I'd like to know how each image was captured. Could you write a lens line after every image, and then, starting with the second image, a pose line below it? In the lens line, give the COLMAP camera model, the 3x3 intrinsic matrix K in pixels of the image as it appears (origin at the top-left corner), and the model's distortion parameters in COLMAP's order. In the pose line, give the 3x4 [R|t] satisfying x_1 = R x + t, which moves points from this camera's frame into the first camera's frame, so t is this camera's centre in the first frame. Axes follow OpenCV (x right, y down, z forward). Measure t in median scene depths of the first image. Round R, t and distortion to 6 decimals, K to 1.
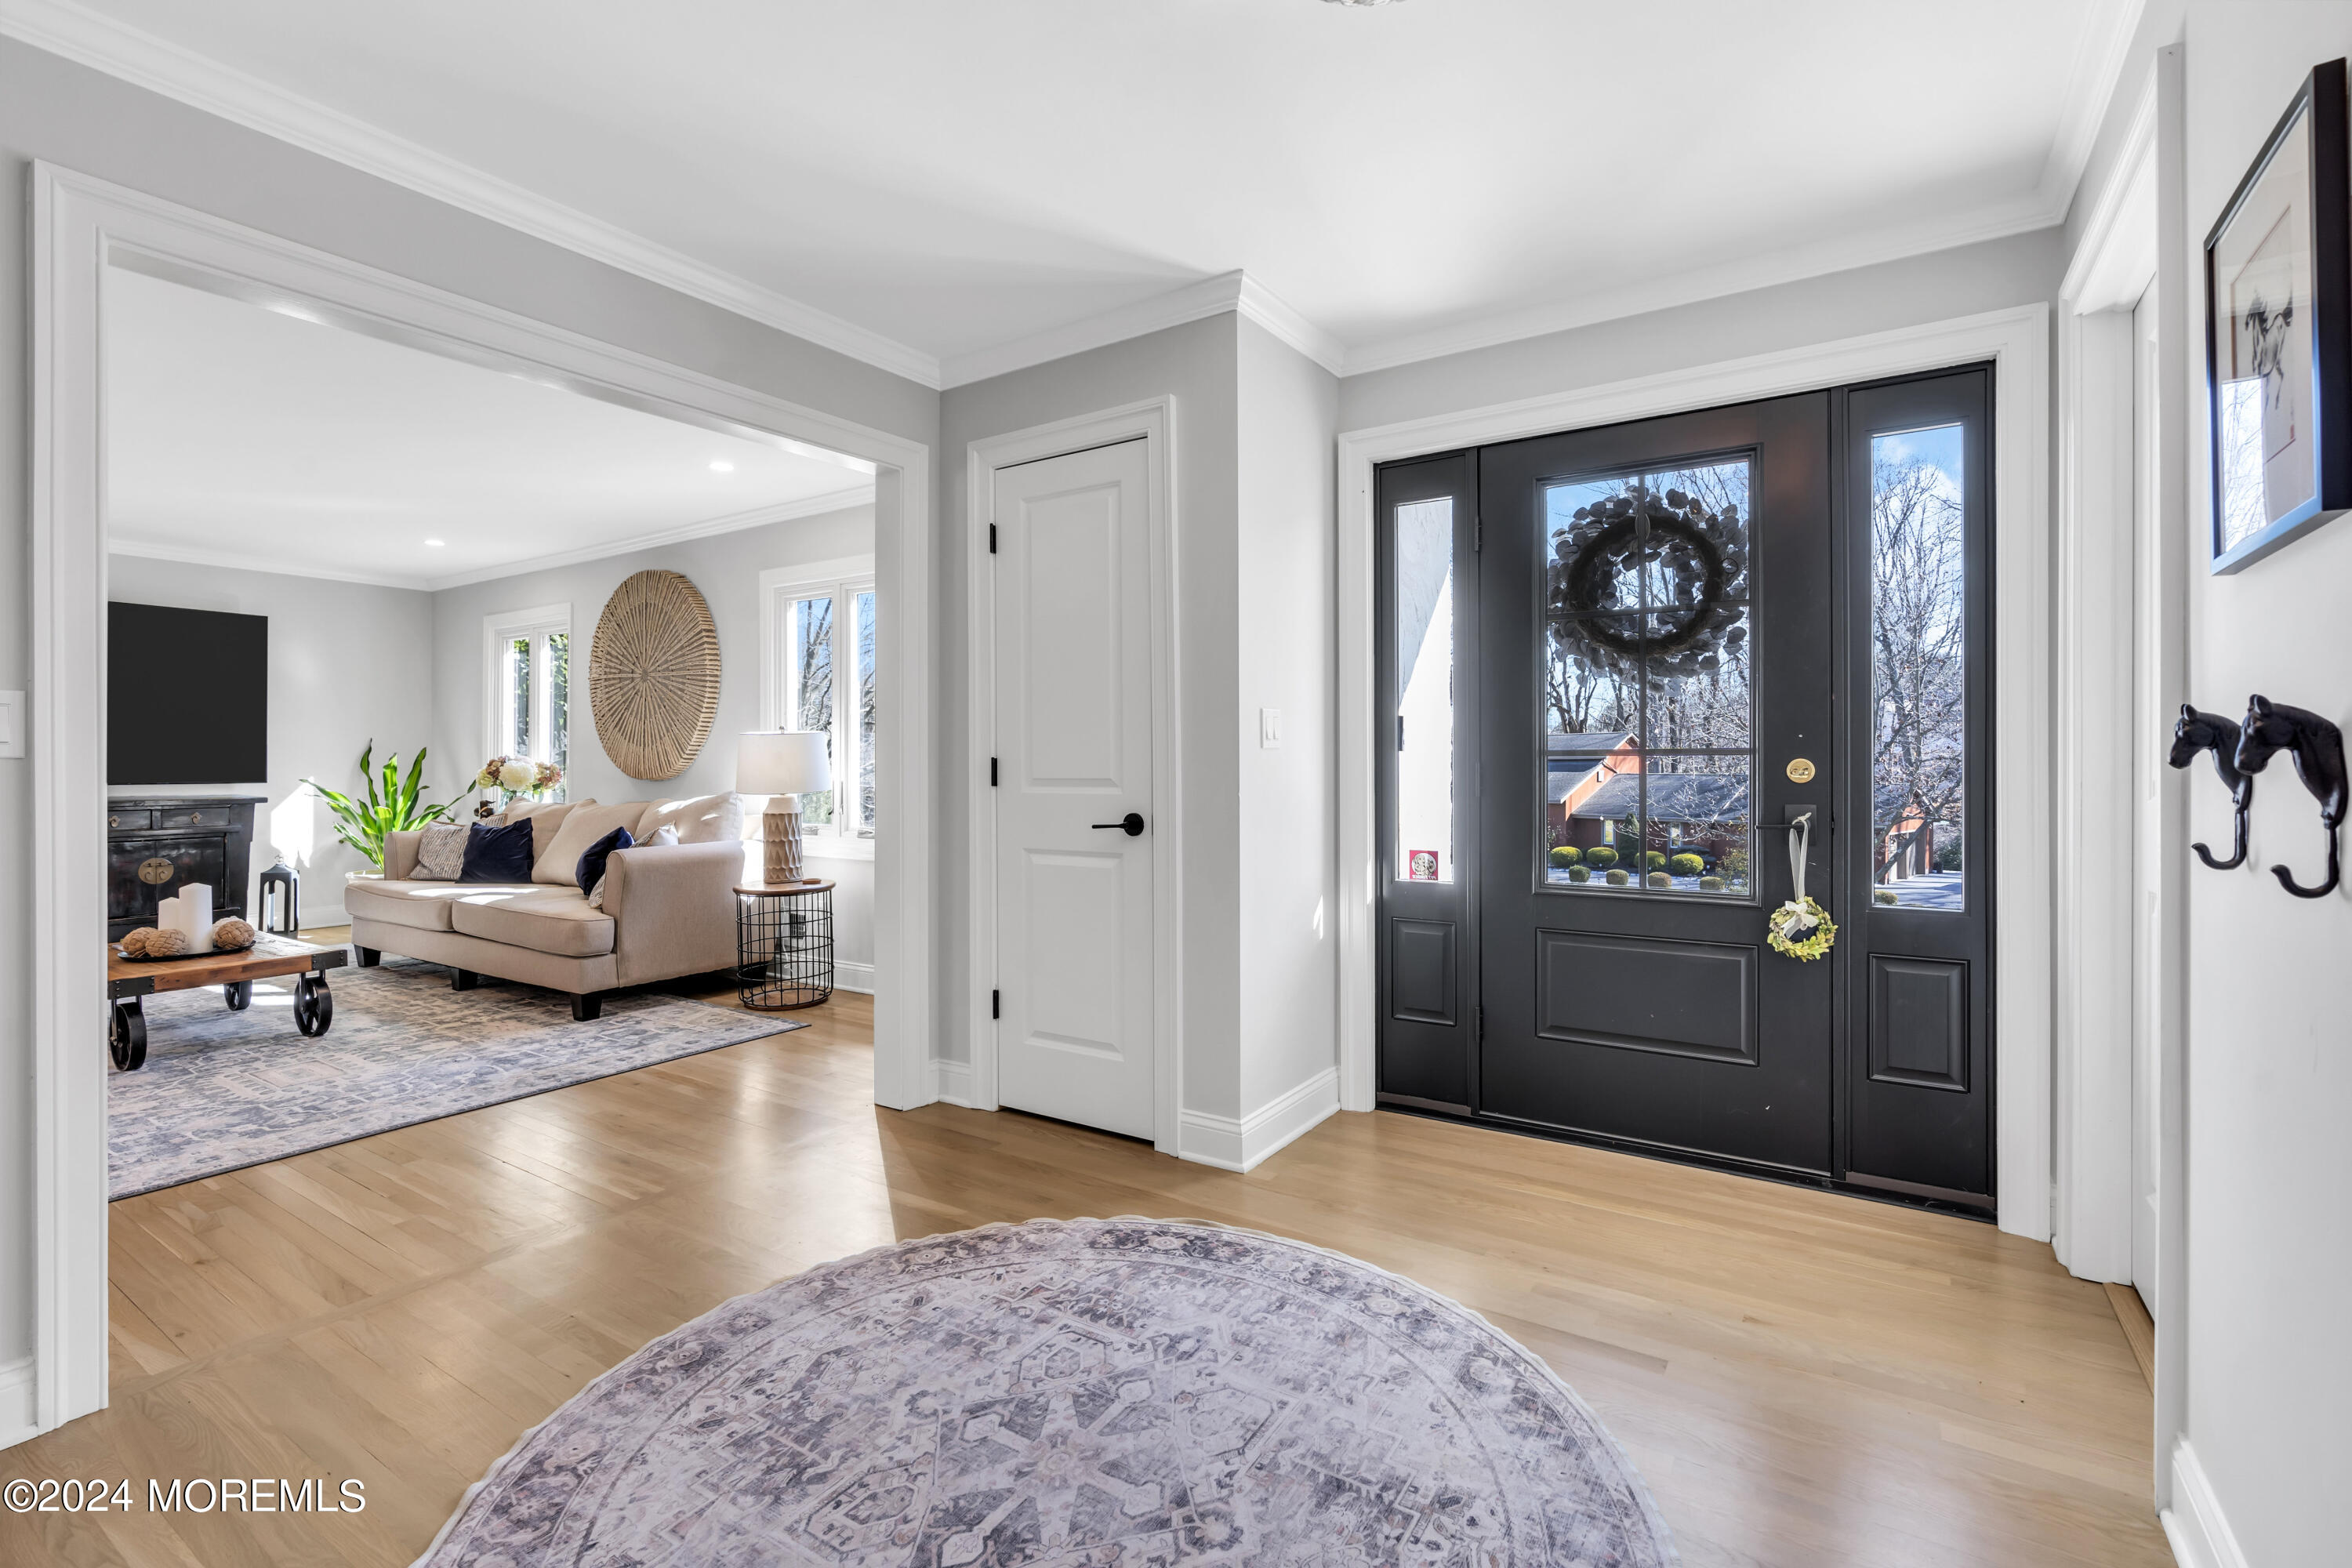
lens RADIAL K [[1066.0, 0, 1163.5], [0, 1066.0, 762.7], [0, 0, 1]] dist [-0.009999, 0.000857]
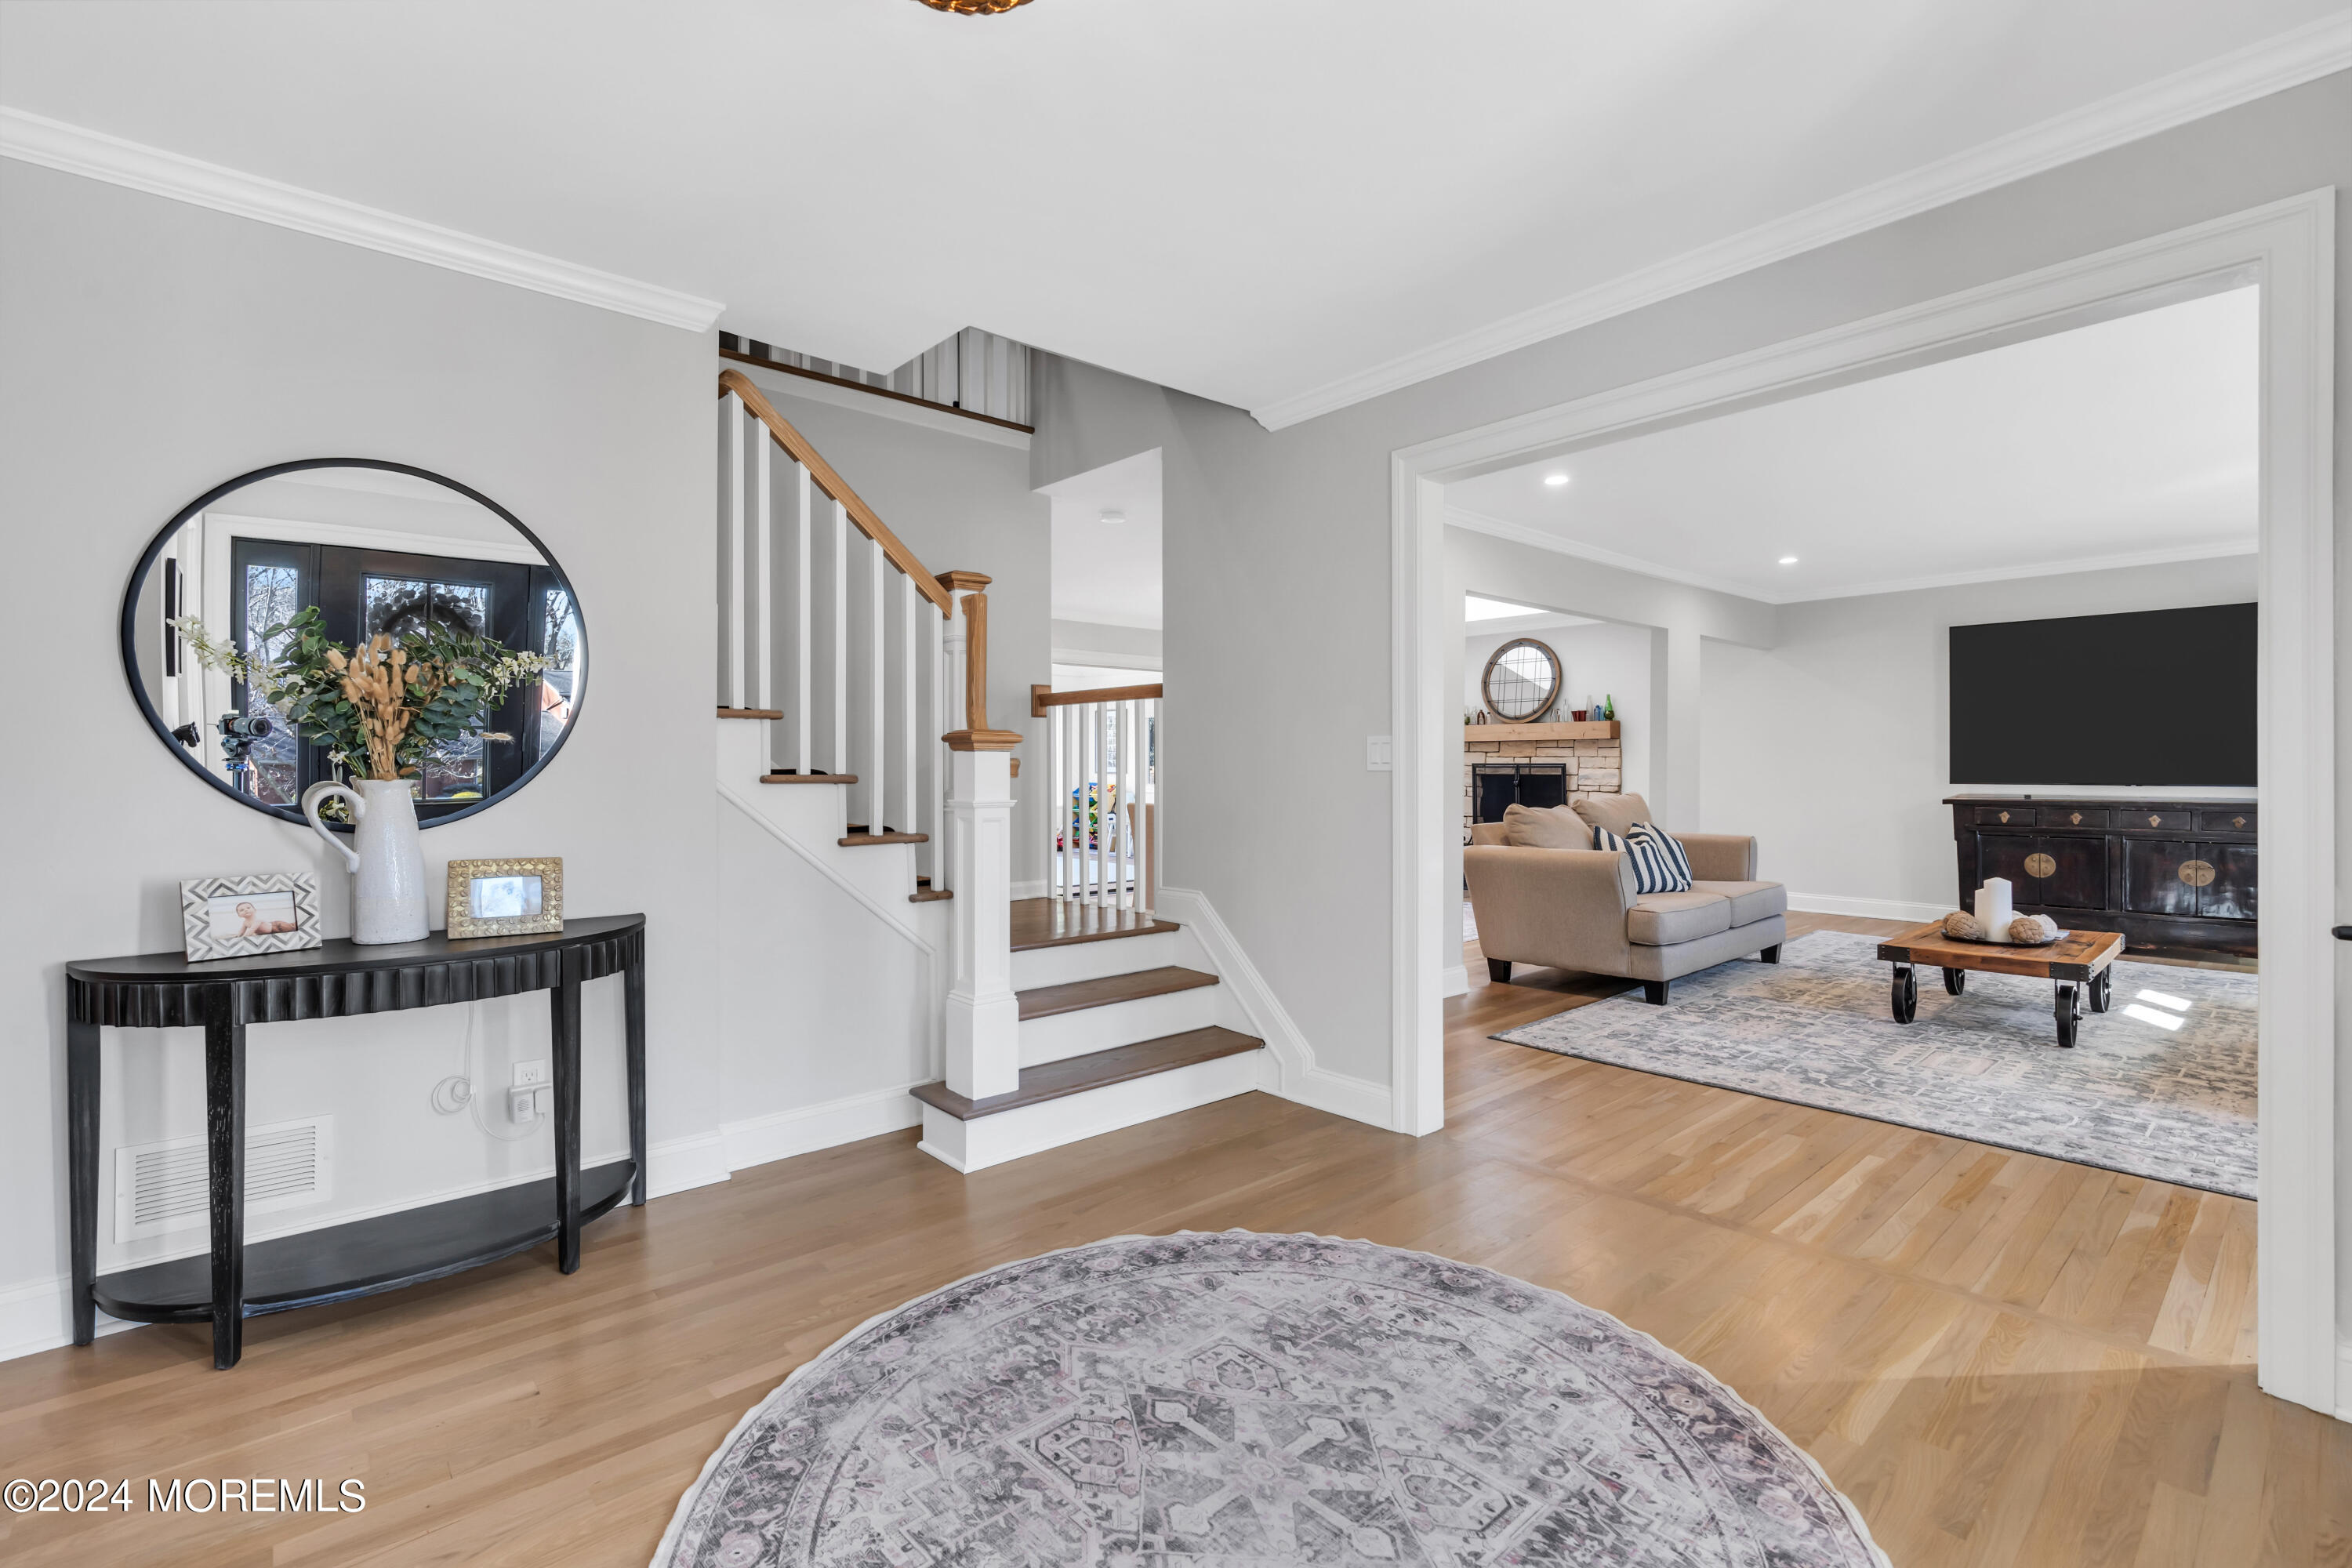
lens RADIAL K [[1066.0, 0, 1167.9], [0, 1066.0, 783.9], [0, 0, 1]] dist [-0.009999, 0.000857]
pose [[-0.270894, 0.019506, -0.962411, 0.717975], [0.004974, 0.999810, 0.018864, -0.010330], [0.962596, 0.000323, -0.270940, 0.966366]]
